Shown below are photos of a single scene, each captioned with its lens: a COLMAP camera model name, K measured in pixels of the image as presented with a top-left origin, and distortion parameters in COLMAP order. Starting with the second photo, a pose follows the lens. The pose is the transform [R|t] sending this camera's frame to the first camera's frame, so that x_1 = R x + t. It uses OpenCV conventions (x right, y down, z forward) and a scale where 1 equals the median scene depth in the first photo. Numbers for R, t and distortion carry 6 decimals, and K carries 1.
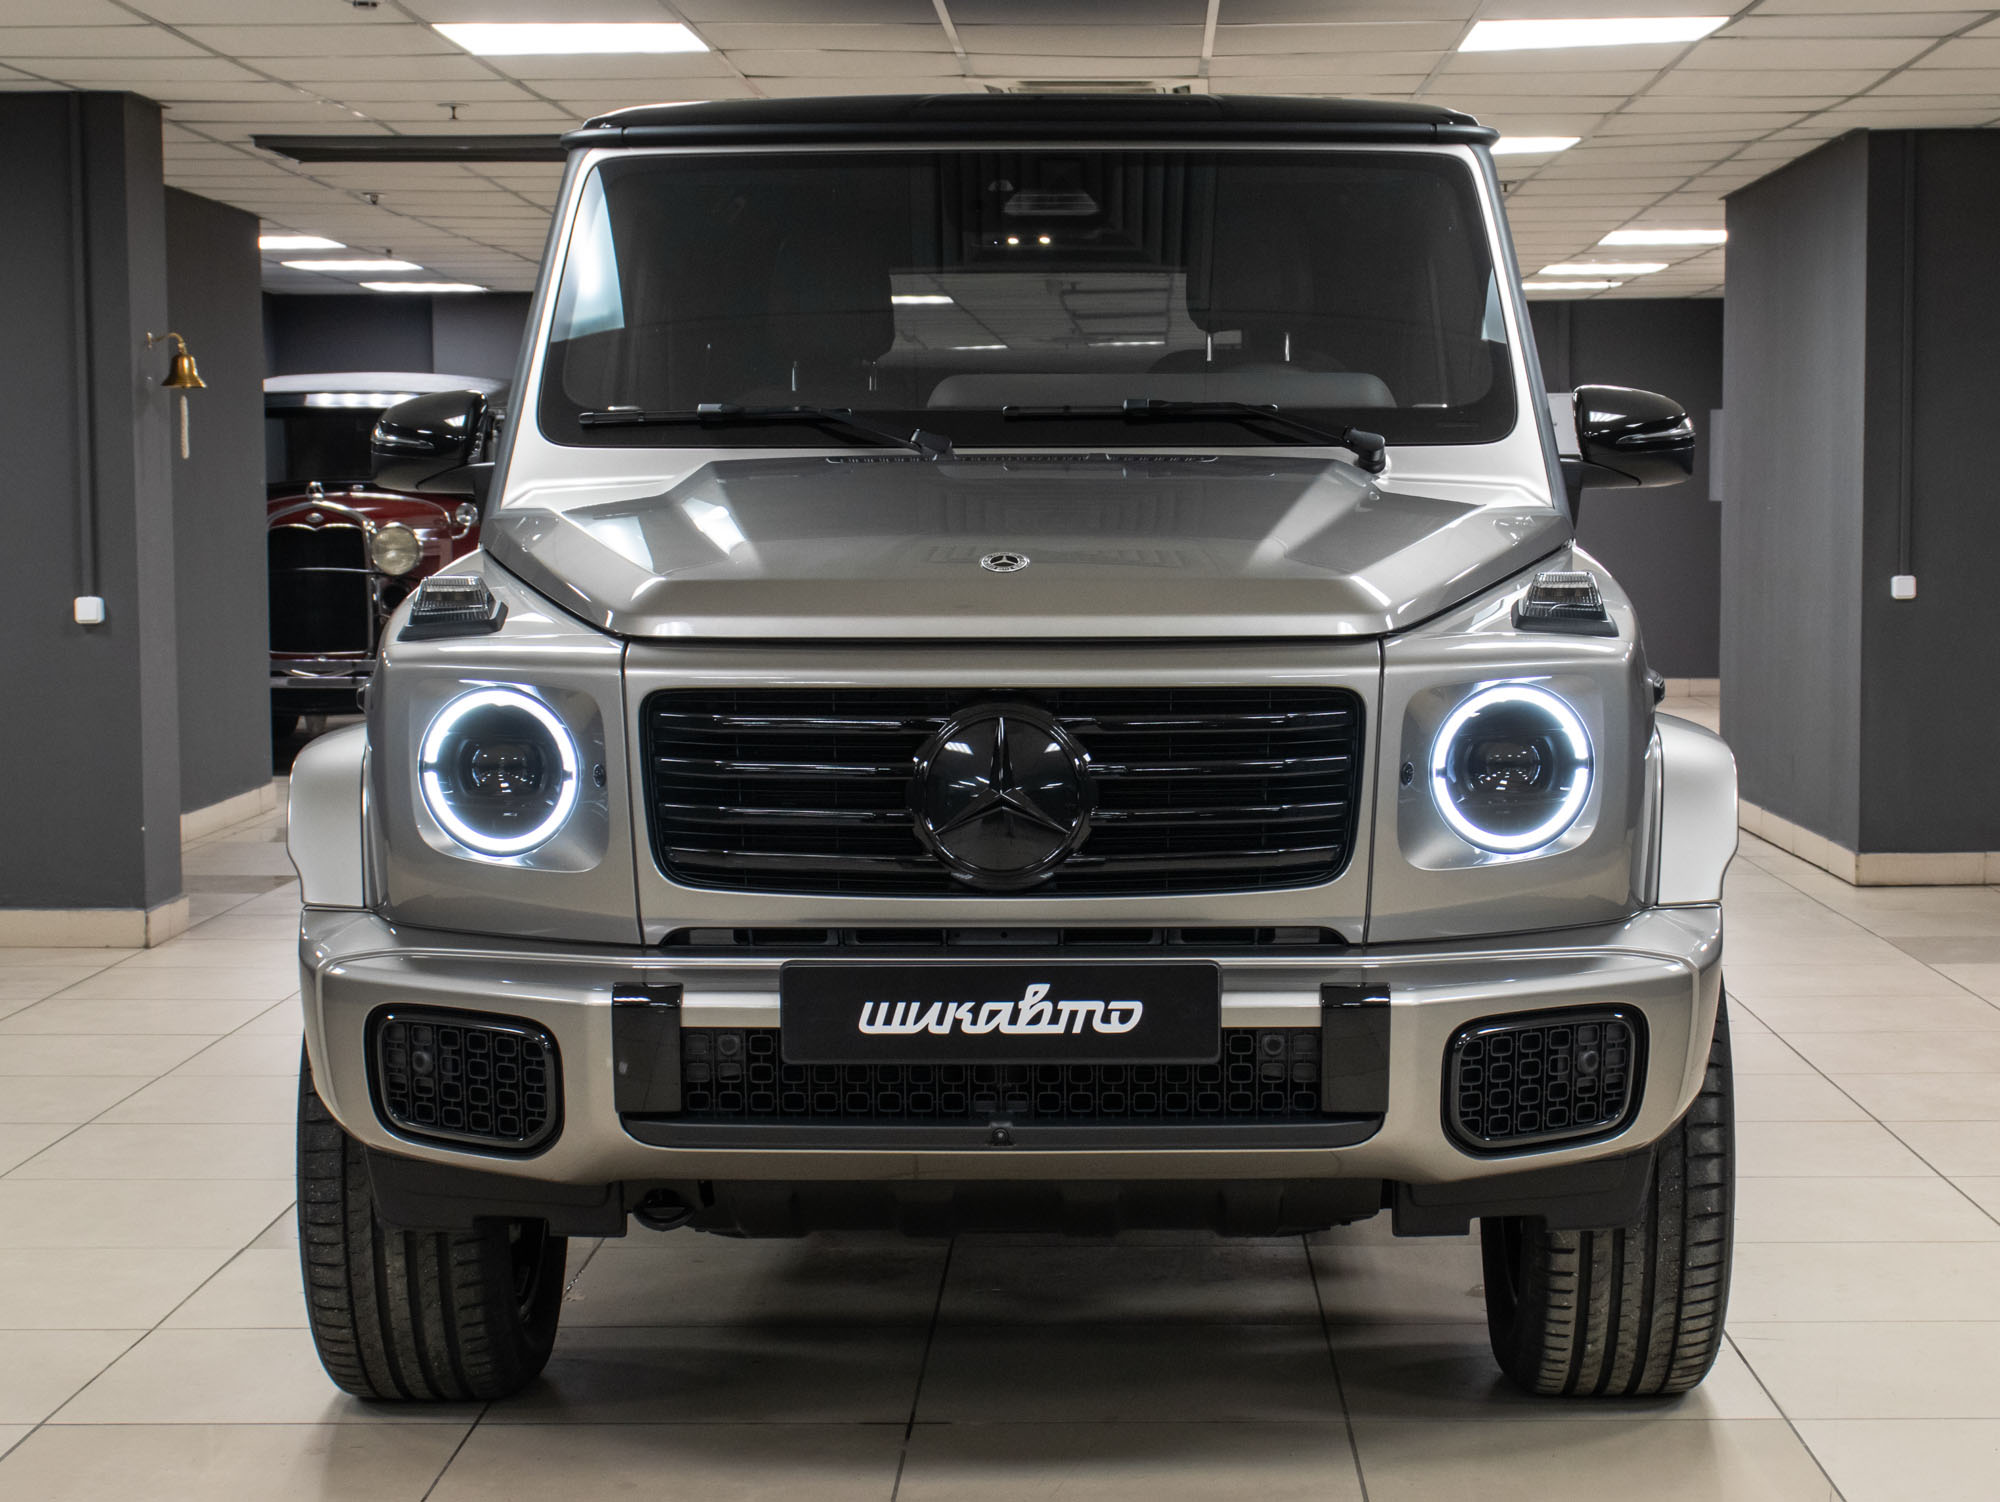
lens RADIAL K [[3767.9, 0, 1061.3], [0, 3767.9, 801.4], [0, 0, 1]] dist [0.031269, 0.312325]
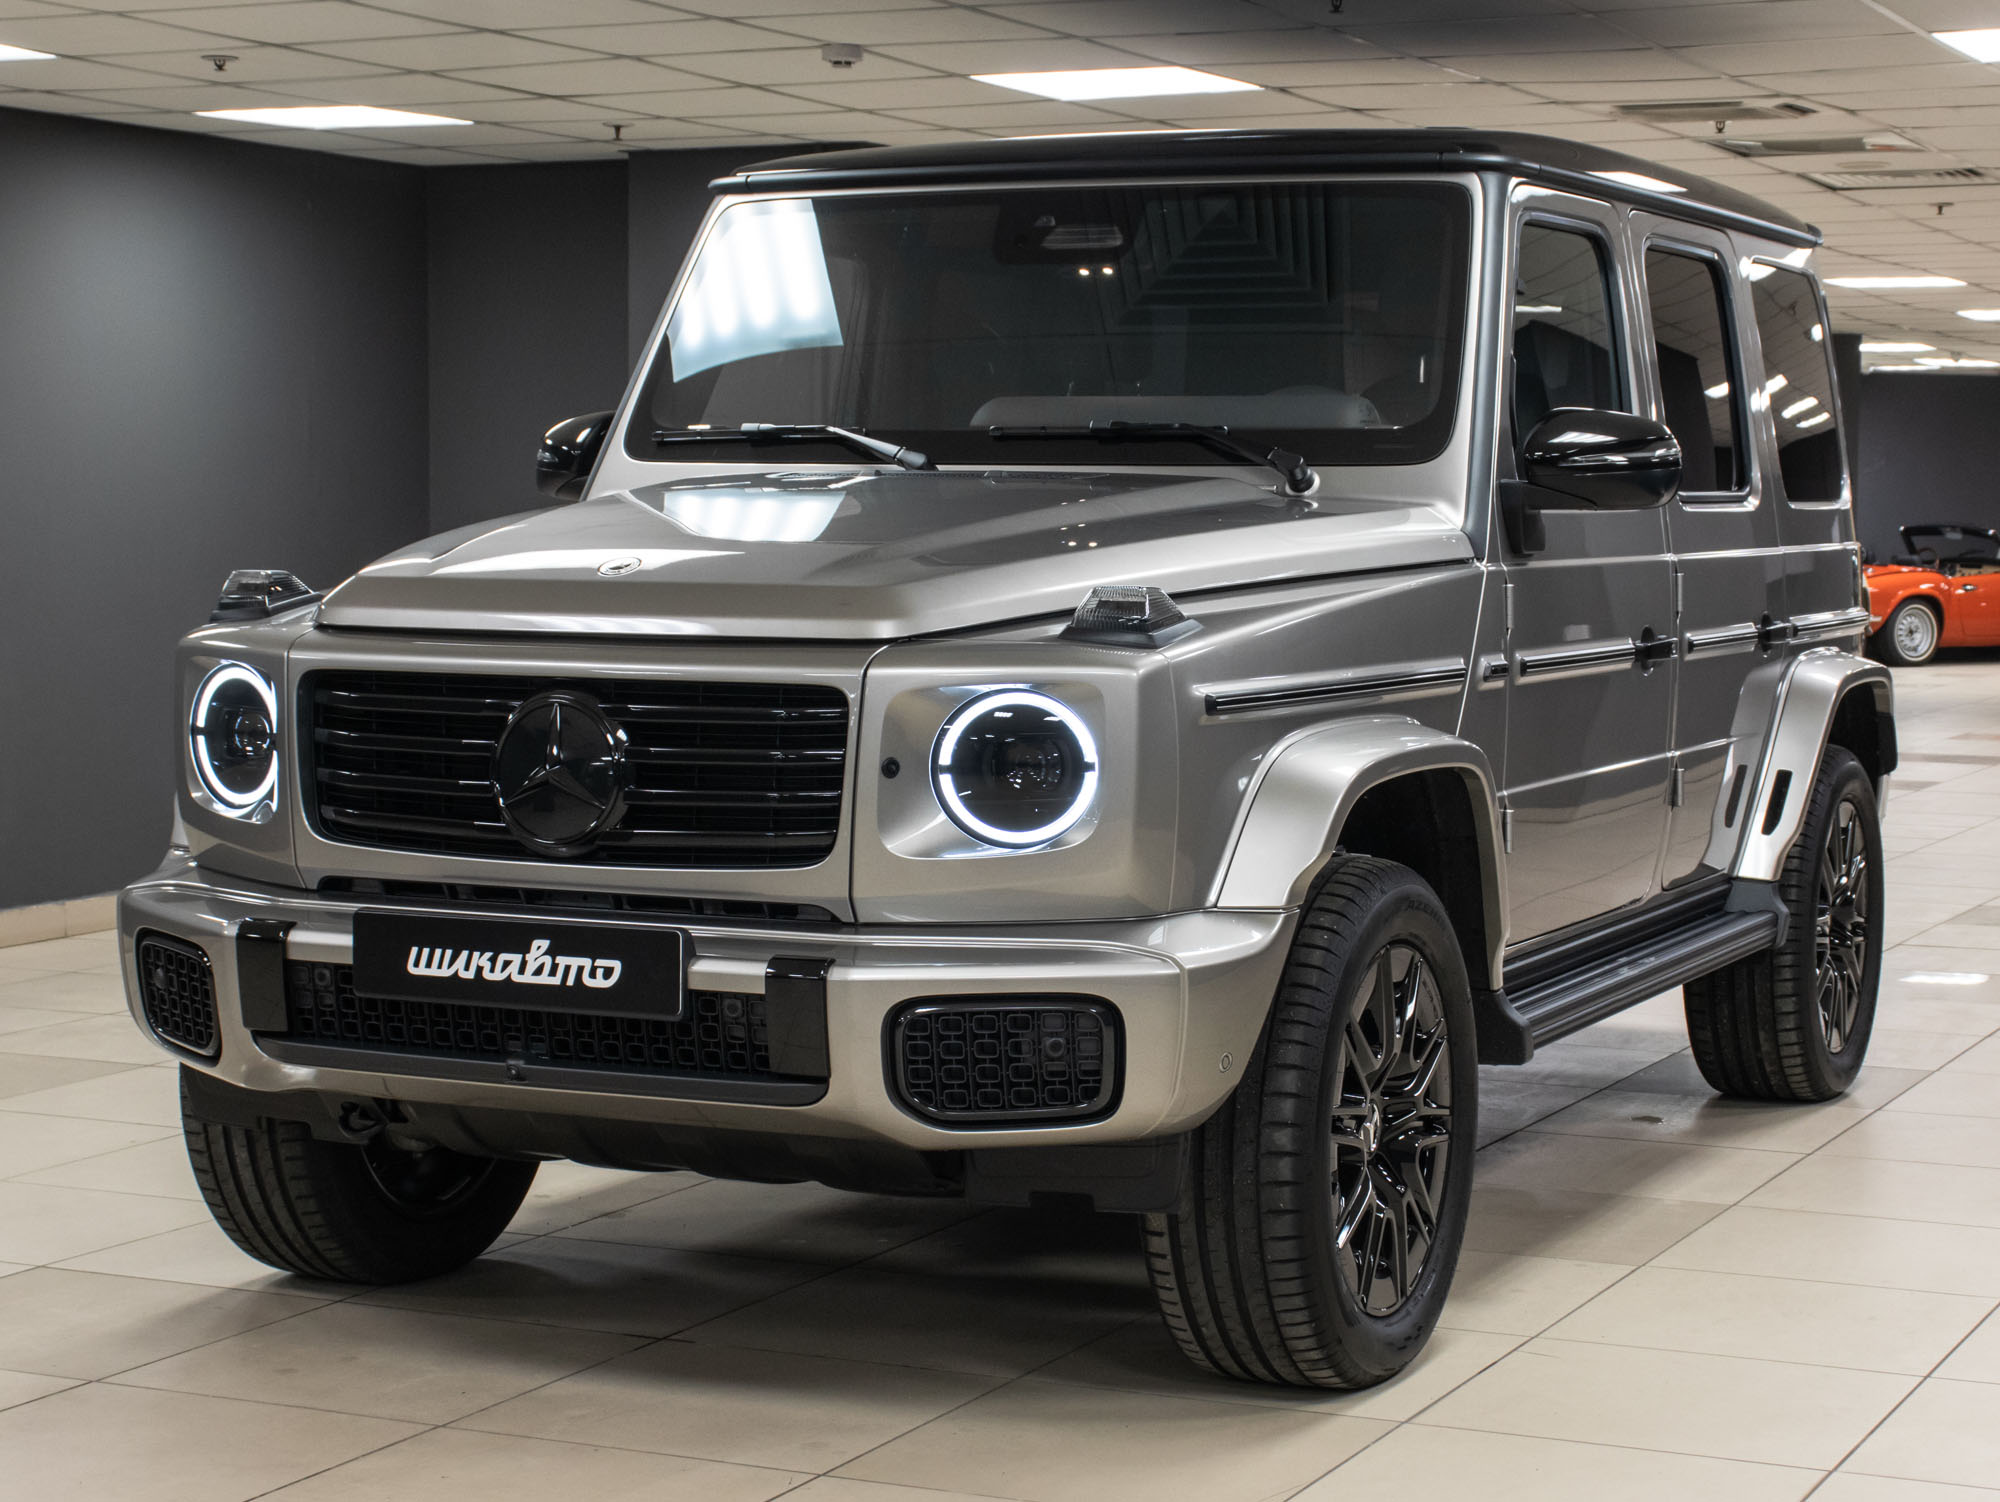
lens RADIAL K [[3772.8, 0, 1000.0], [0, 3772.8, 751.0], [0, 0, 1]] dist [0.009003, 0.185947]
pose [[0.908870, 0.038490, -0.415299, 0.579606], [-0.045209, 0.998957, -0.006356, -0.006952], [0.414622, 0.024552, 0.909663, 0.027365]]
